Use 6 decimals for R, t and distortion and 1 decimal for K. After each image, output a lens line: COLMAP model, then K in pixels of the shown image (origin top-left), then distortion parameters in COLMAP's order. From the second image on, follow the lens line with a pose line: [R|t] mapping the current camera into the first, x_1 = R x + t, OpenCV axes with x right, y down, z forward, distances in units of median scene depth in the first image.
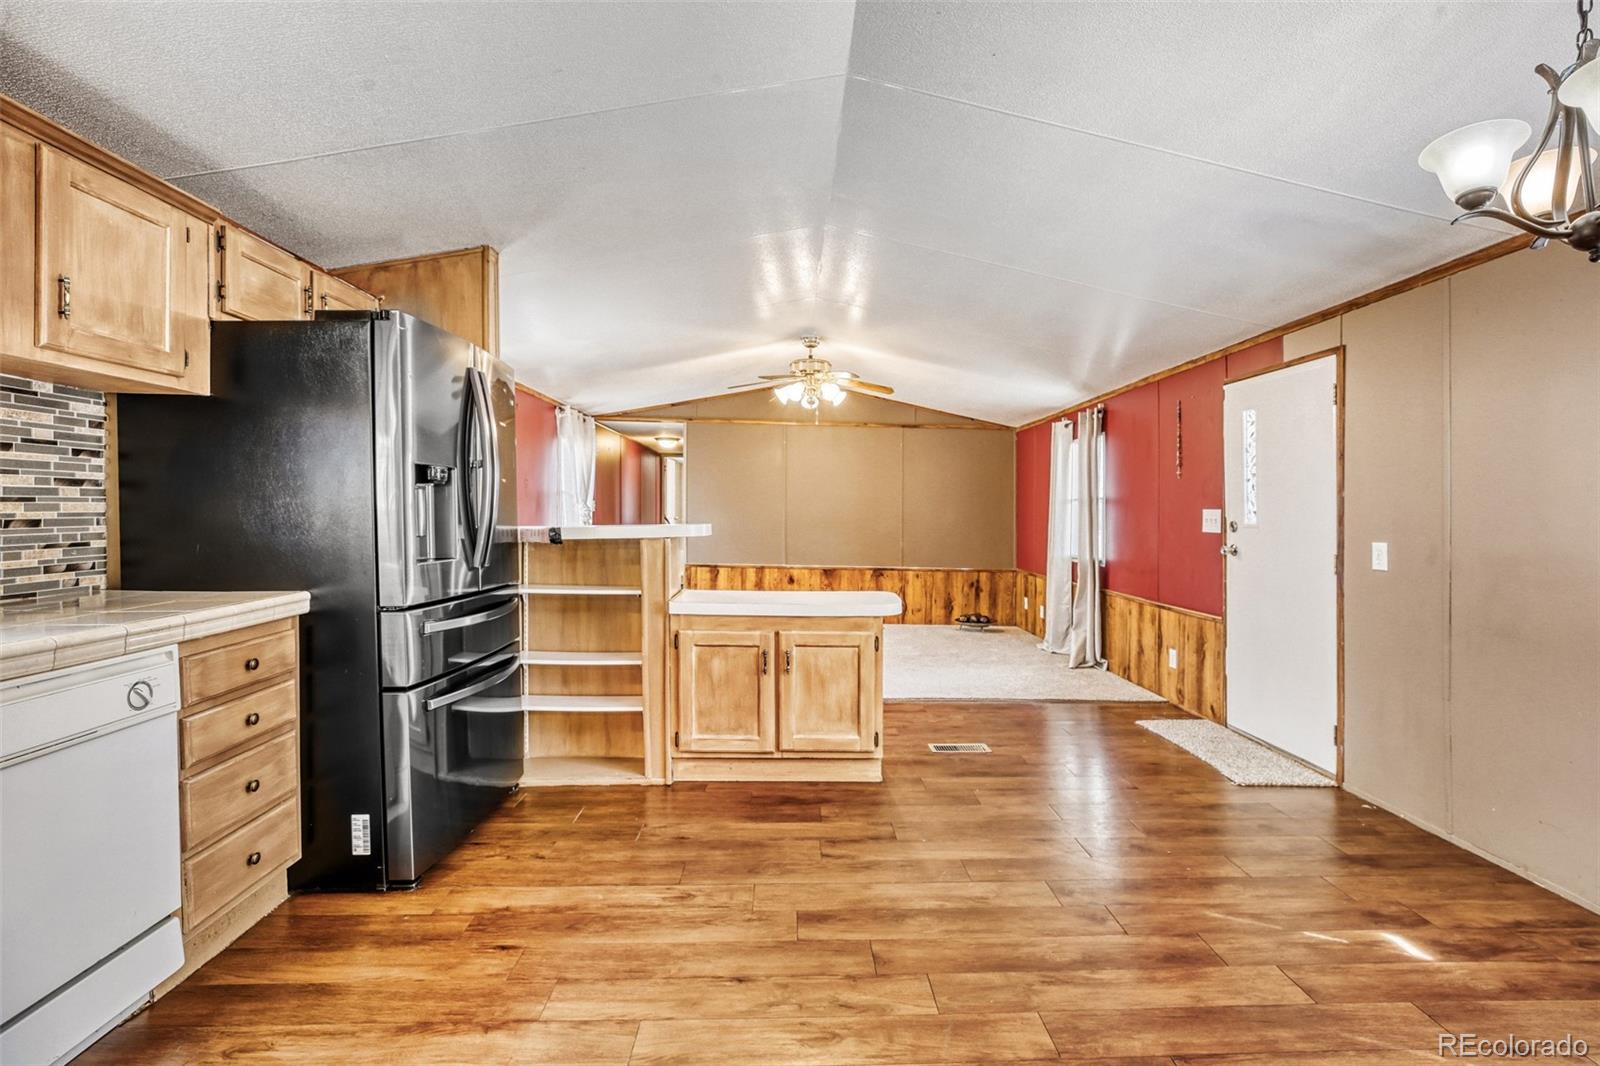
lens RADIAL K [[715.1, 0, 819.2], [0, 715.1, 507.6], [0, 0, 1]] dist [-0.017911, 0.000002]
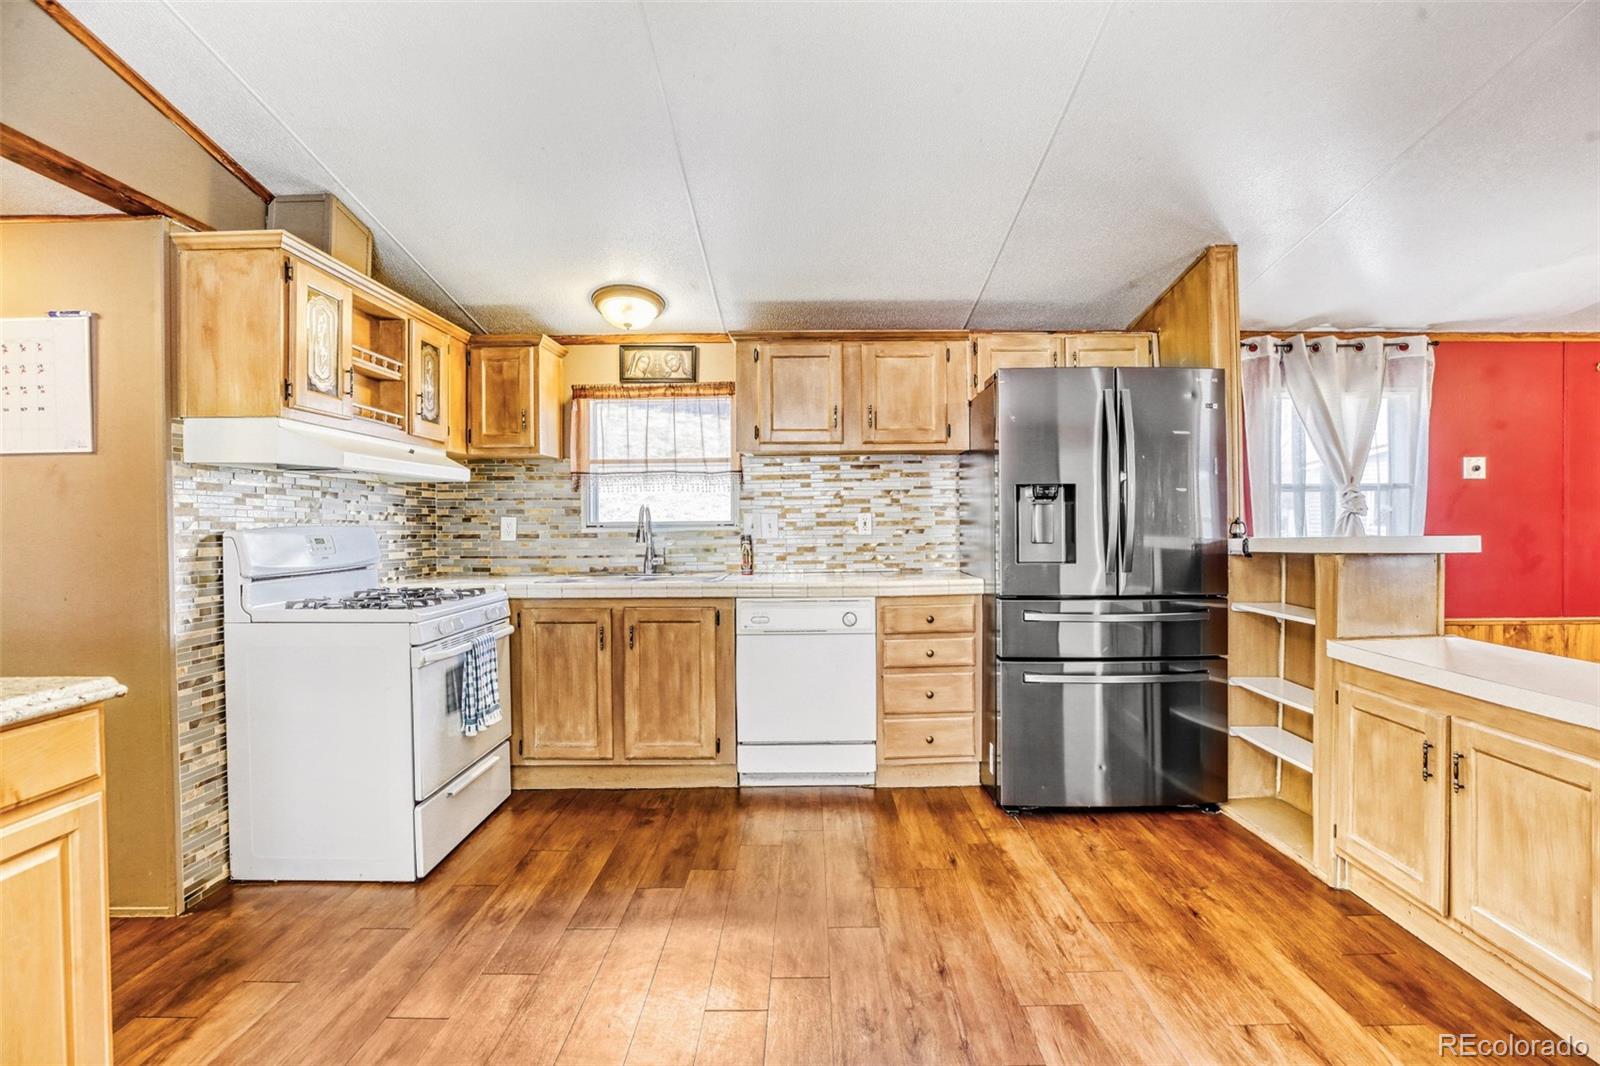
lens RADIAL K [[734.3, 0, 809.4], [0, 734.3, 529.1], [0, 0, 1]] dist [-0.041767, 0.013329]
pose [[-0.020969, -0.000169, -0.999780, 0.594708], [0.015093, 0.999886, -0.000486, 0.010222], [0.999666, -0.015100, -0.020964, 0.524154]]
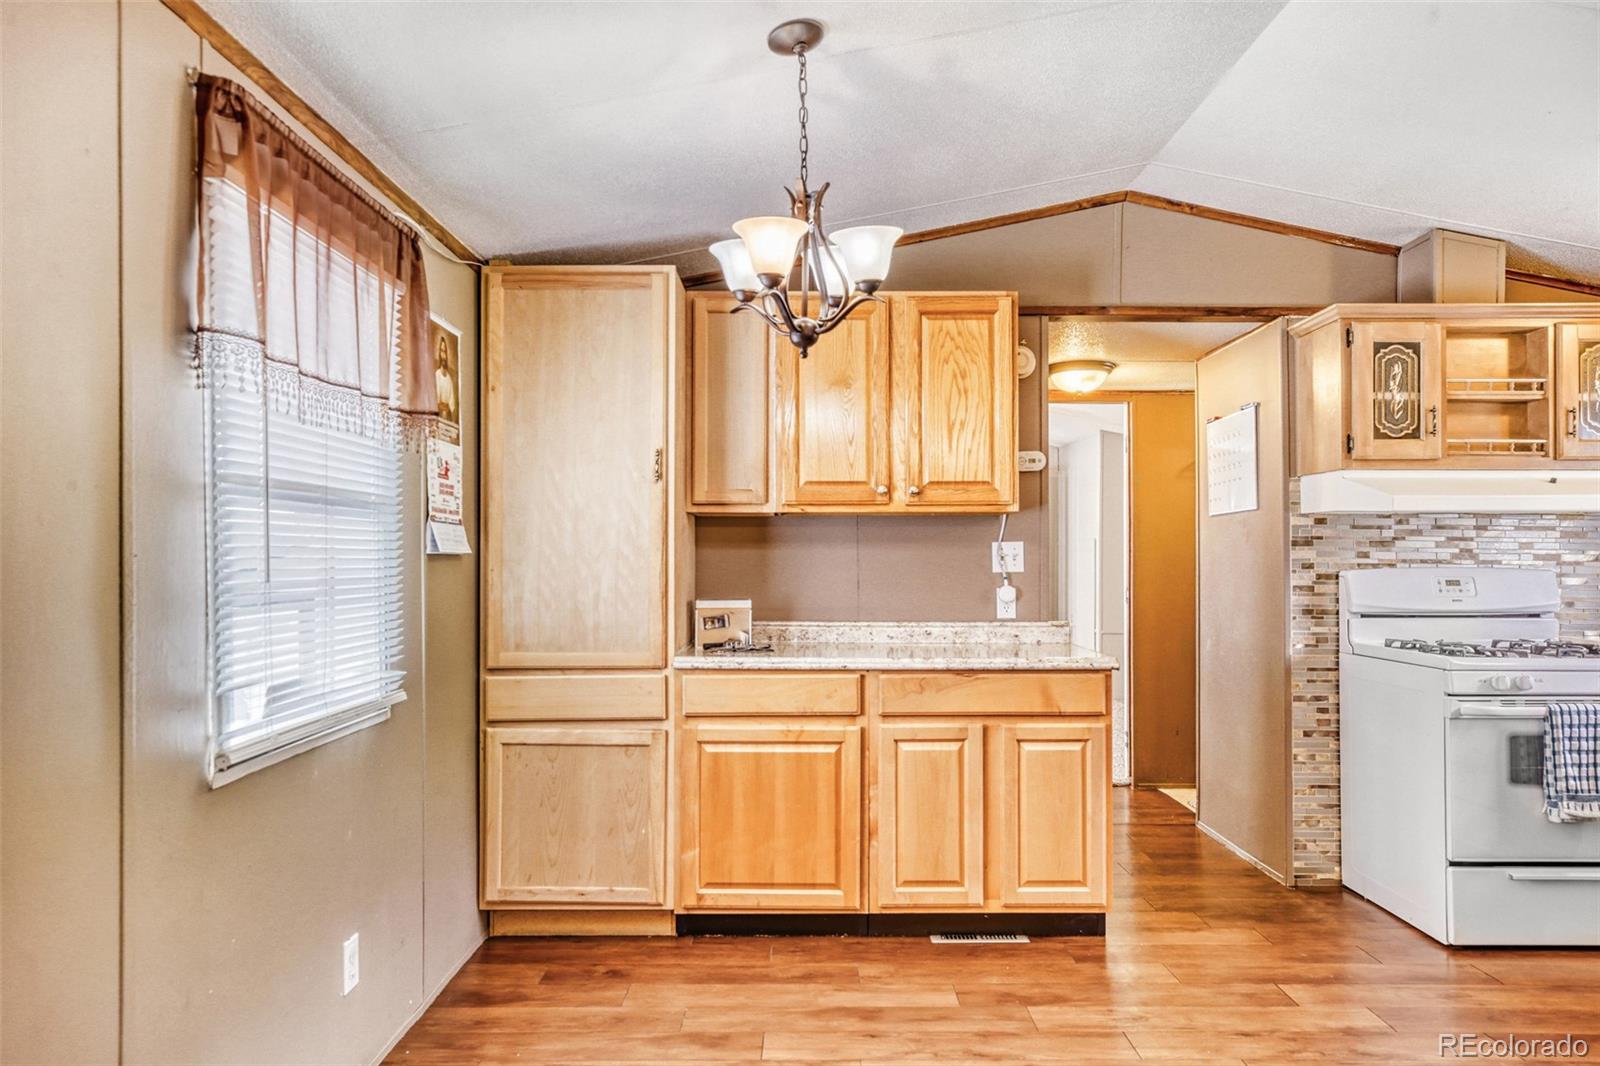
lens RADIAL K [[1048.5, 0, 819.0], [0, 1048.5, 552.2], [0, 0, 1]] dist [0.002998, 0.006200]
pose [[-0.999916, -0.010603, 0.007407, 0.448269], [-0.010745, 0.999755, -0.019343, 0.011360], [-0.007200, -0.019421, -0.999785, 1.217513]]
